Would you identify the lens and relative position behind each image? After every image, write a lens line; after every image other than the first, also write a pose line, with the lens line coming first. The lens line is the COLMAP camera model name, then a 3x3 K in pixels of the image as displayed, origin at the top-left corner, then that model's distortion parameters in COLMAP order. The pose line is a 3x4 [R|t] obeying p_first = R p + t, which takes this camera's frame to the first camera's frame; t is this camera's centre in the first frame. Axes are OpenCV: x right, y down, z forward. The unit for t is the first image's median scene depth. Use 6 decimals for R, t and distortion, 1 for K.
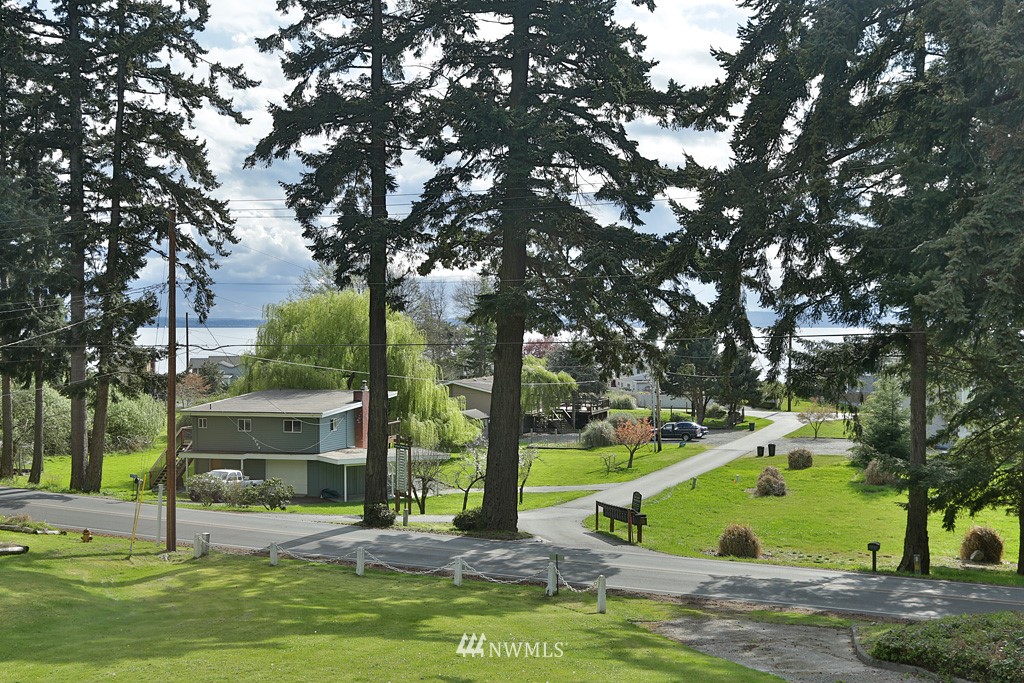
lens RADIAL K [[1249.5, 0, 514.6], [0, 1249.5, 349.2], [0, 0, 1]] dist [0.086159, 0.000000]
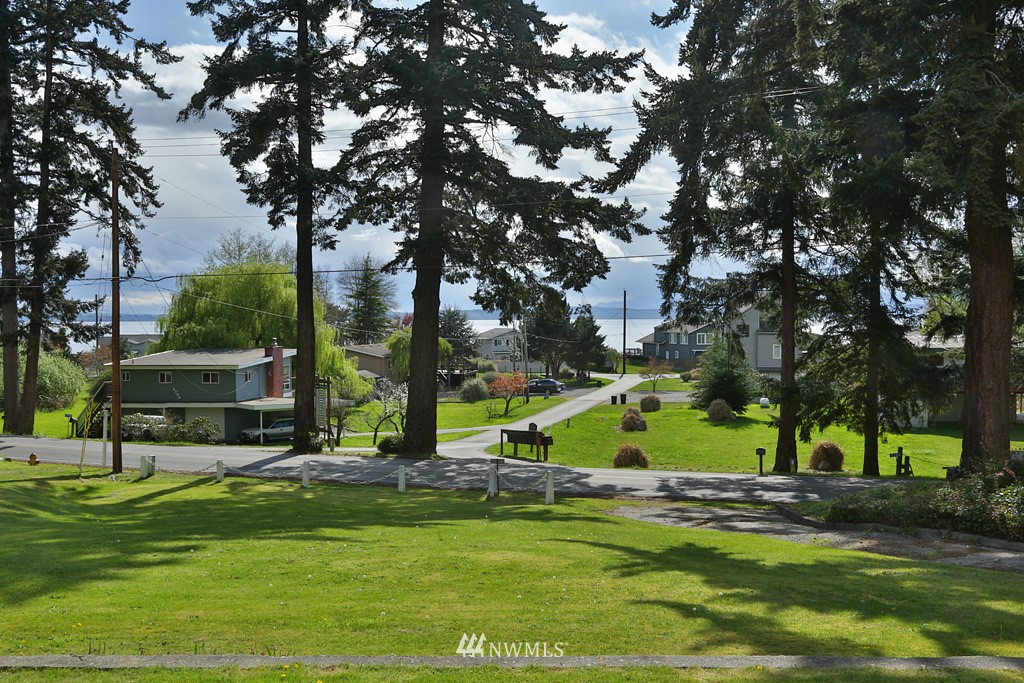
lens RADIAL K [[1037.2, 0, 512.1], [0, 1037.2, 346.4], [0, 0, 1]] dist [0.027552, 0.000000]
pose [[0.990845, -0.008138, 0.134762, -0.042816], [0.007549, 0.999960, 0.004881, 0.036364], [-0.134797, -0.003819, 0.990866, 0.064085]]
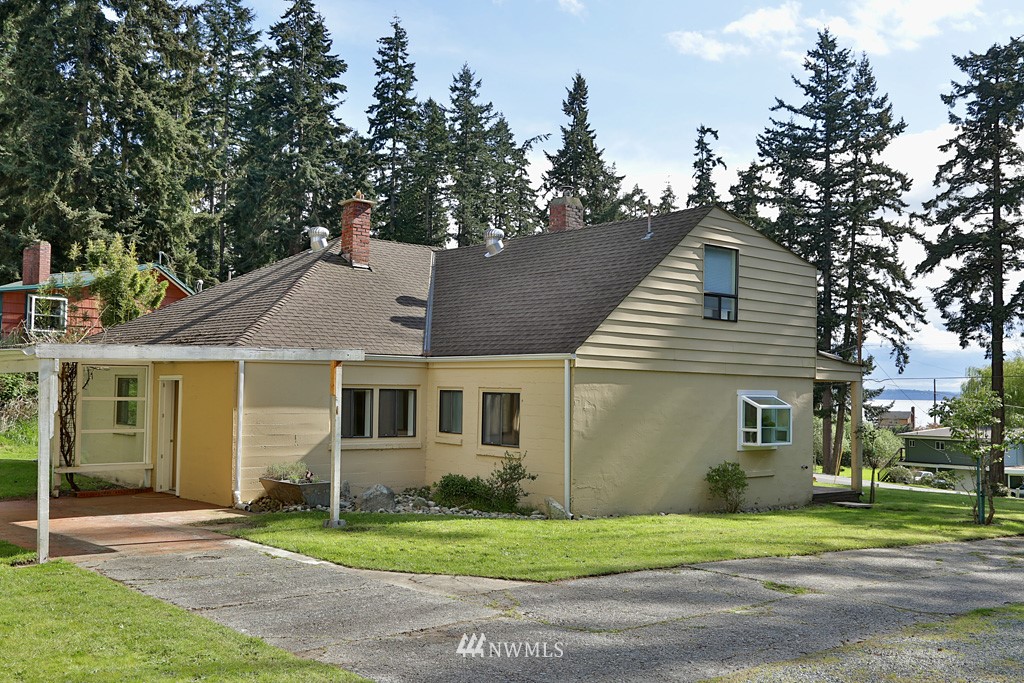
lens RADIAL K [[1046.0, 0, 514.4], [0, 1046.0, 348.5], [0, 0, 1]] dist [0.030900, 0.000000]
pose [[0.784050, -0.015543, -0.620503, 0.194821], [-0.026700, 0.997917, -0.058734, 0.037866], [0.620123, 0.062617, 0.782001, -0.351455]]
